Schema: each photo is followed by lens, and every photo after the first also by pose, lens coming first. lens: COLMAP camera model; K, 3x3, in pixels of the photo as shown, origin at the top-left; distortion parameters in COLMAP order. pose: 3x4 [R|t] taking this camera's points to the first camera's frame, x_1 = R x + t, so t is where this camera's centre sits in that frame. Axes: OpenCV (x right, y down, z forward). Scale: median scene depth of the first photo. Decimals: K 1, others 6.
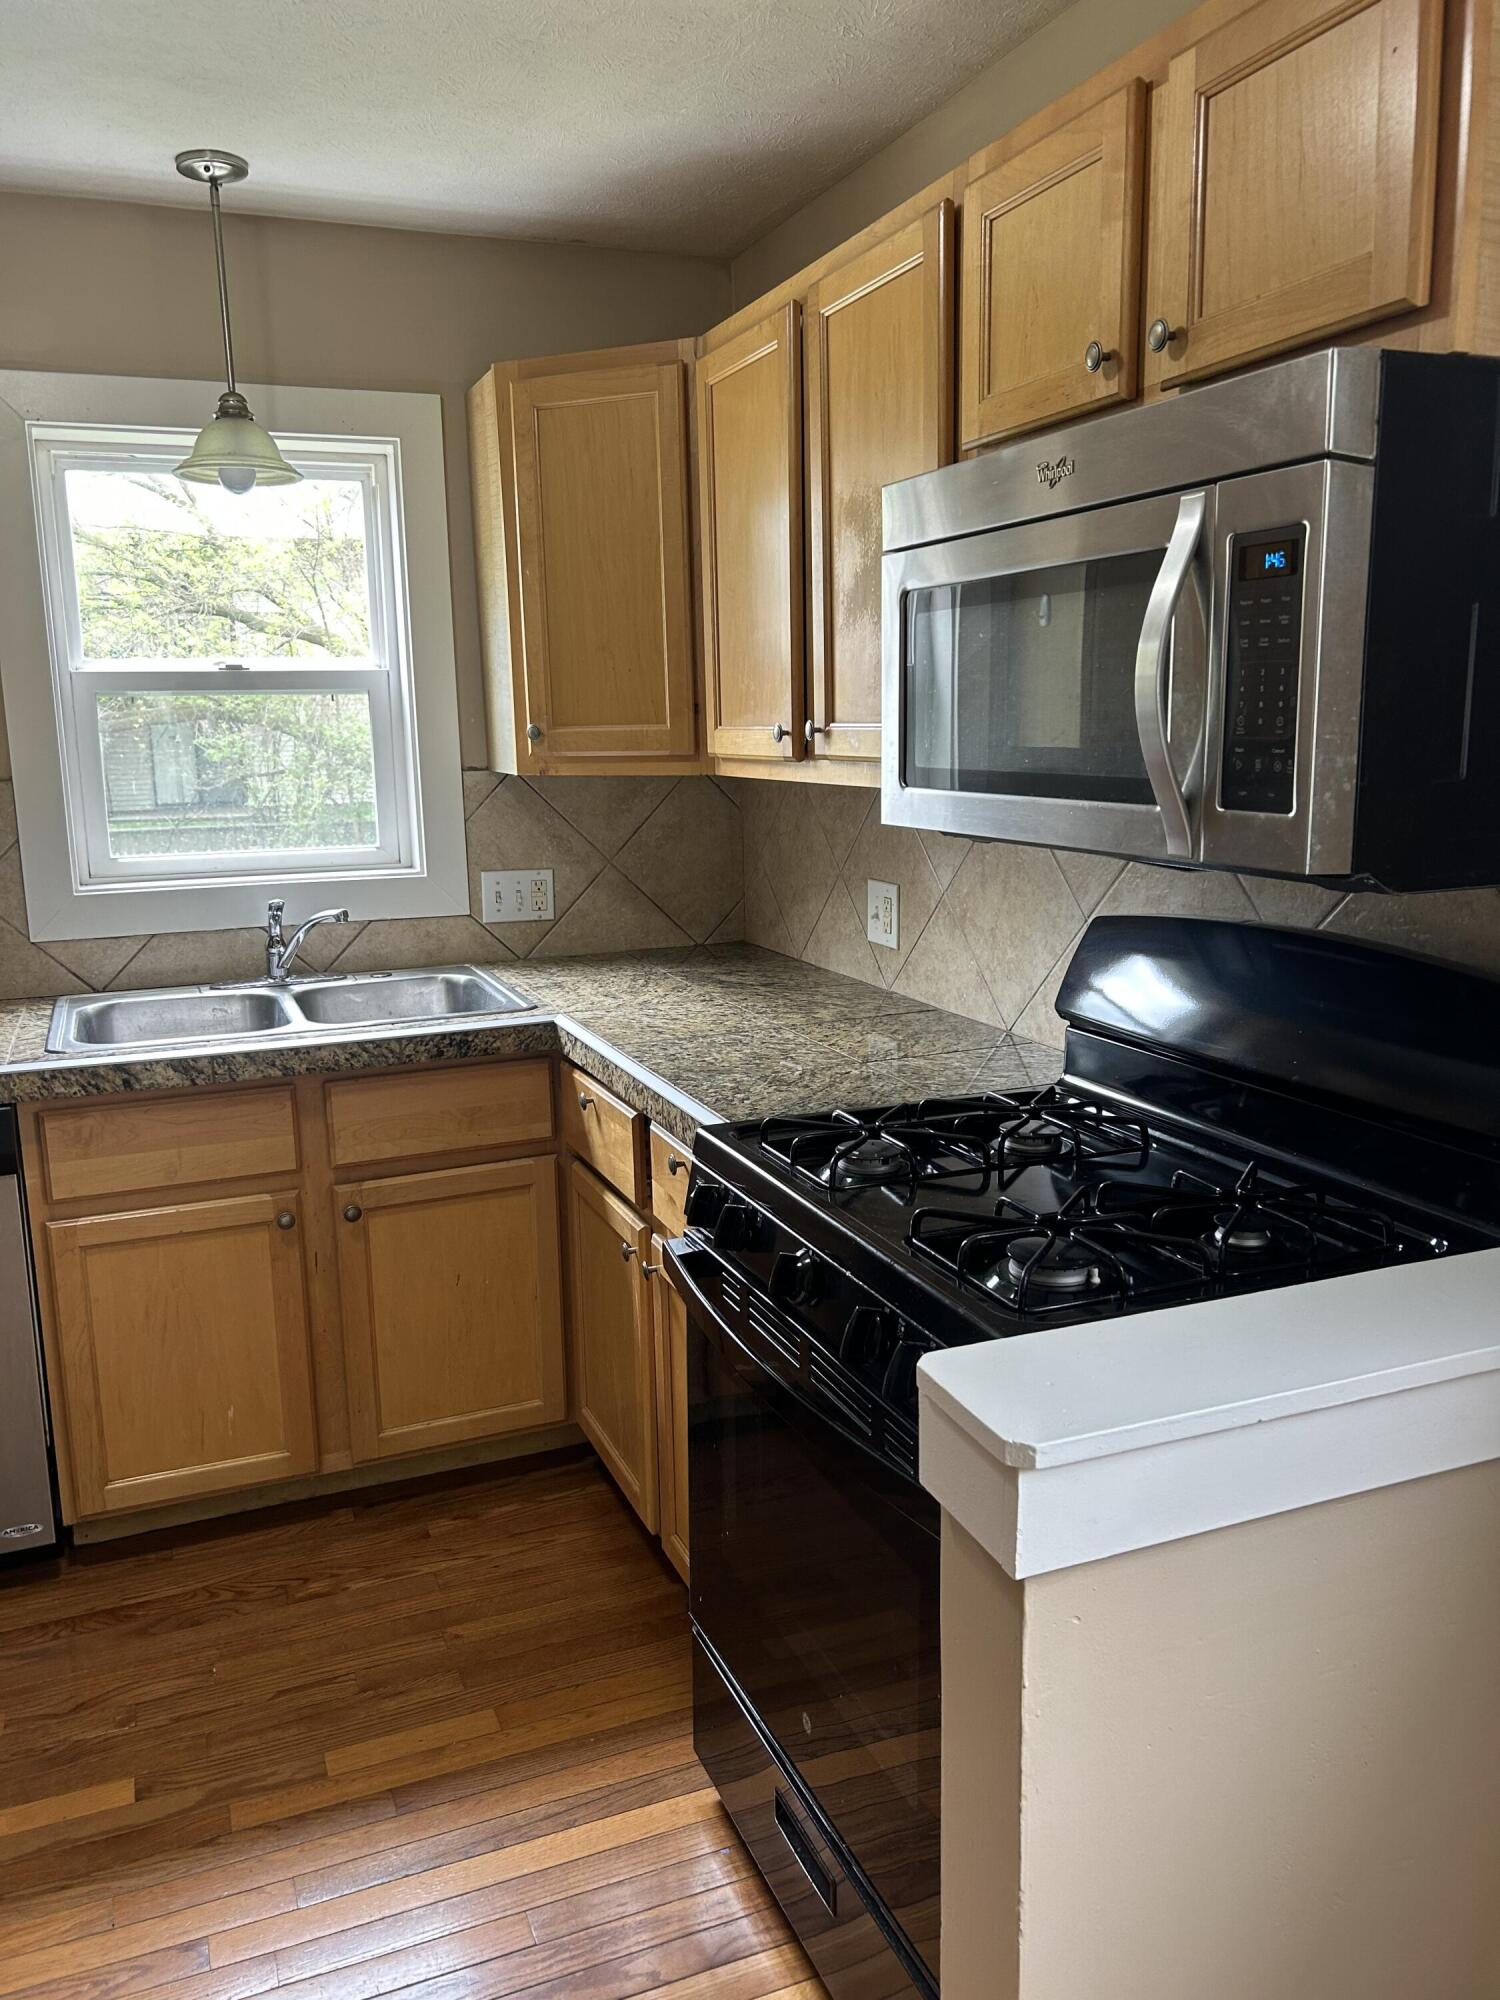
lens RADIAL K [[1459.2, 0, 749.3], [0, 1459.2, 973.2], [0, 0, 1]] dist [0.005518, -0.031757]
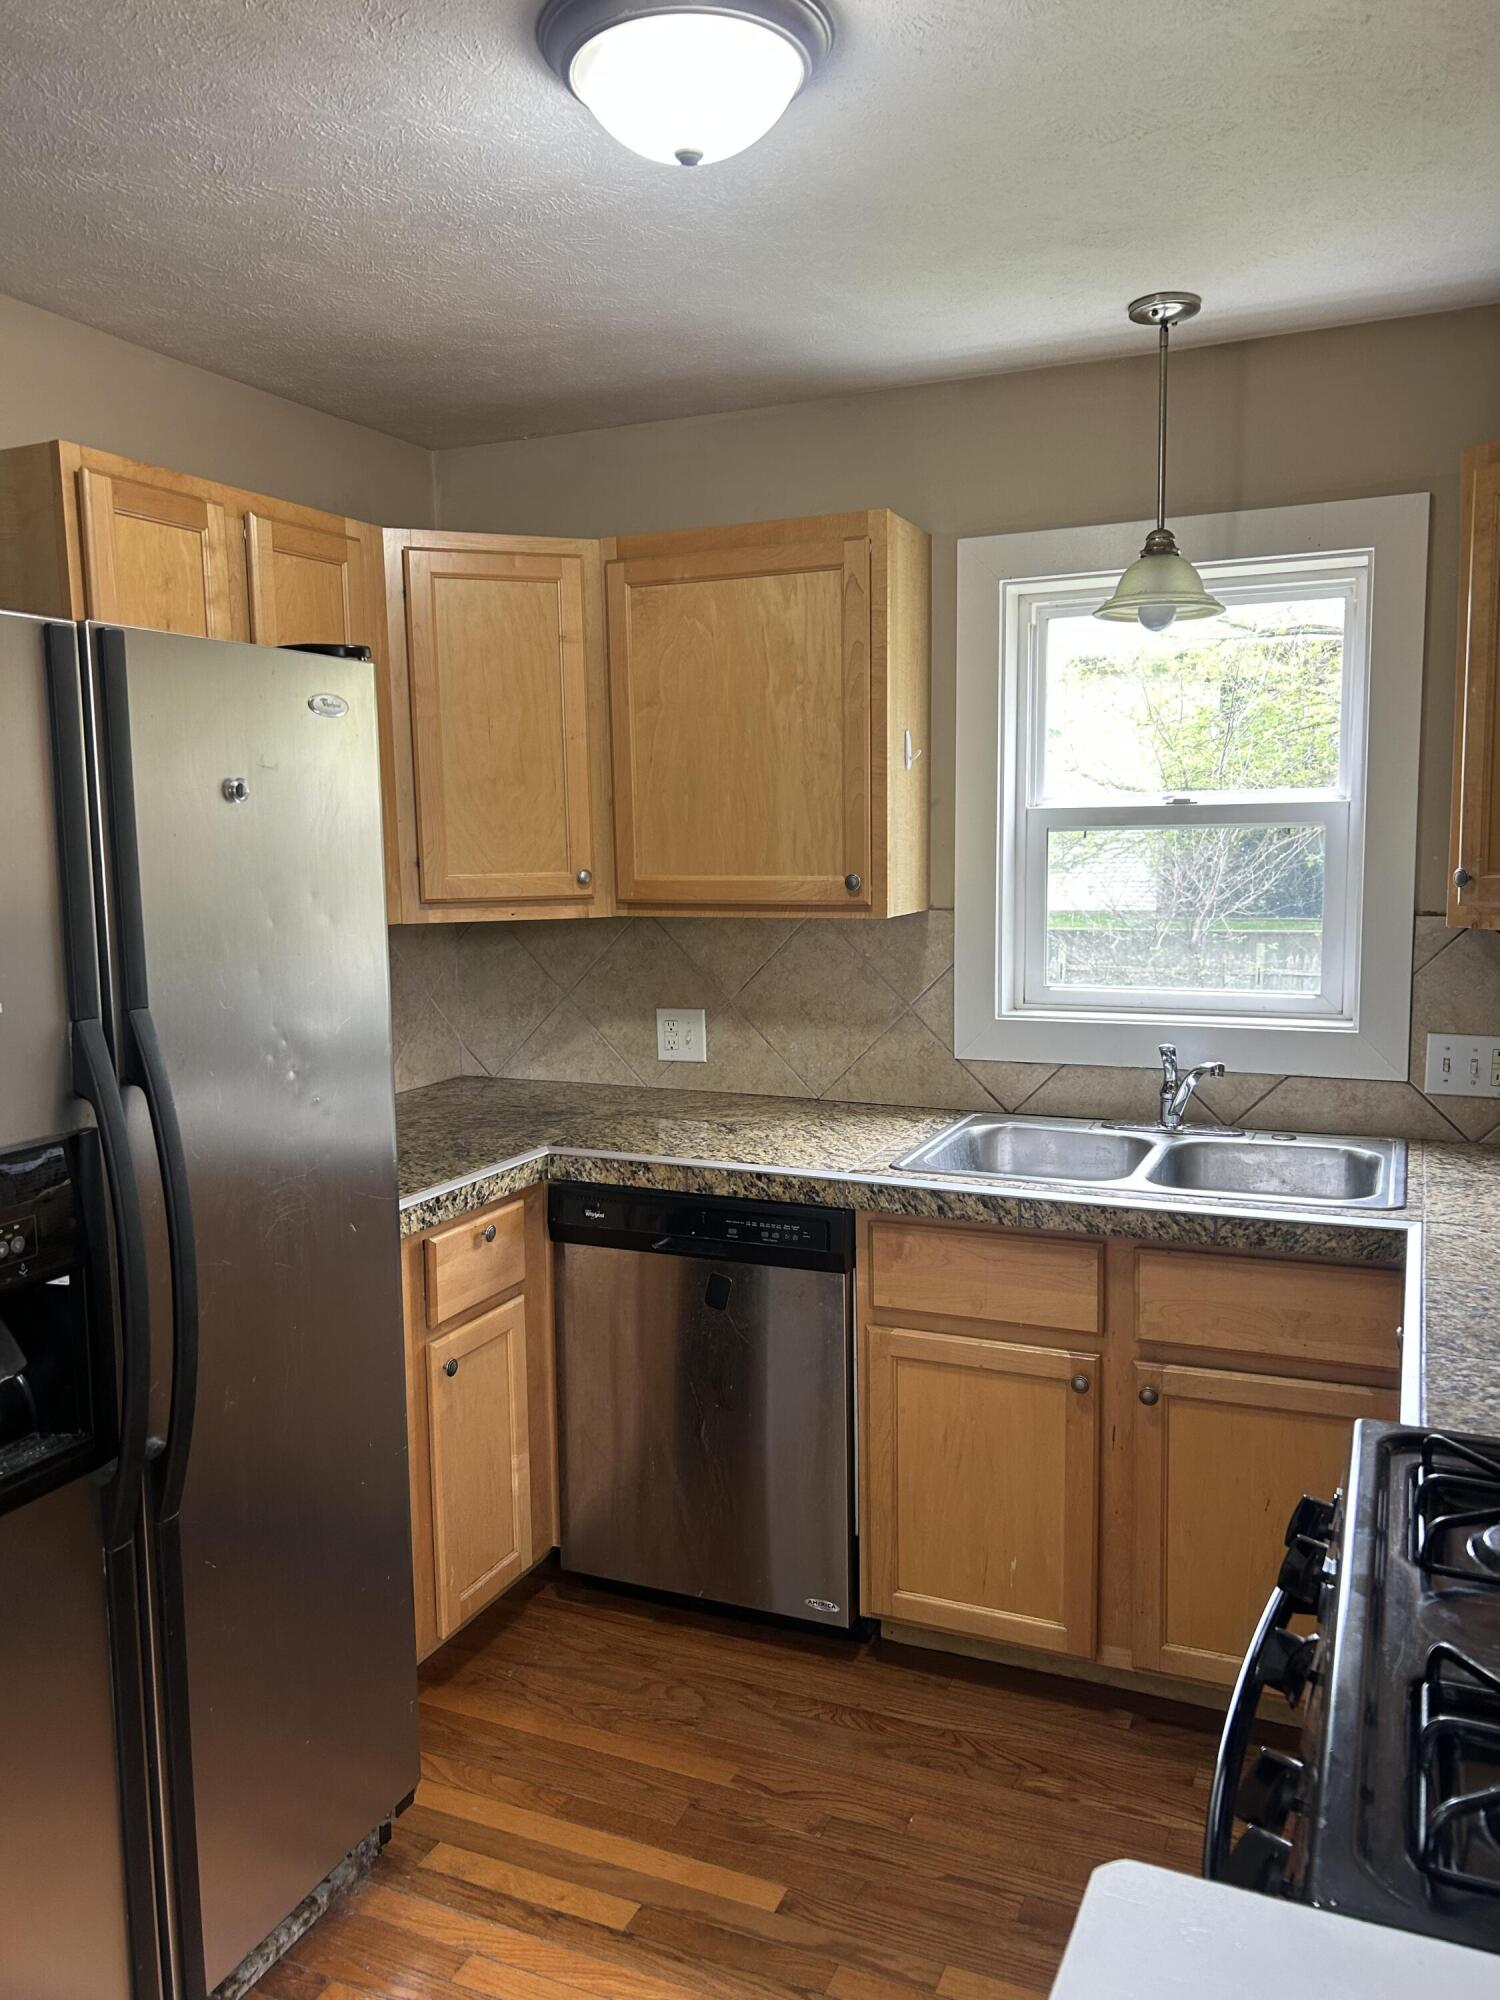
lens RADIAL K [[1459.2, 0, 749.3], [0, 1459.2, 973.2], [0, 0, 1]] dist [0.005518, -0.031757]
pose [[0.691493, 0.073295, -0.718656, 0.193476], [-0.123846, 0.992139, -0.017977, -0.051183], [0.711688, 0.101434, 0.695134, 0.154736]]
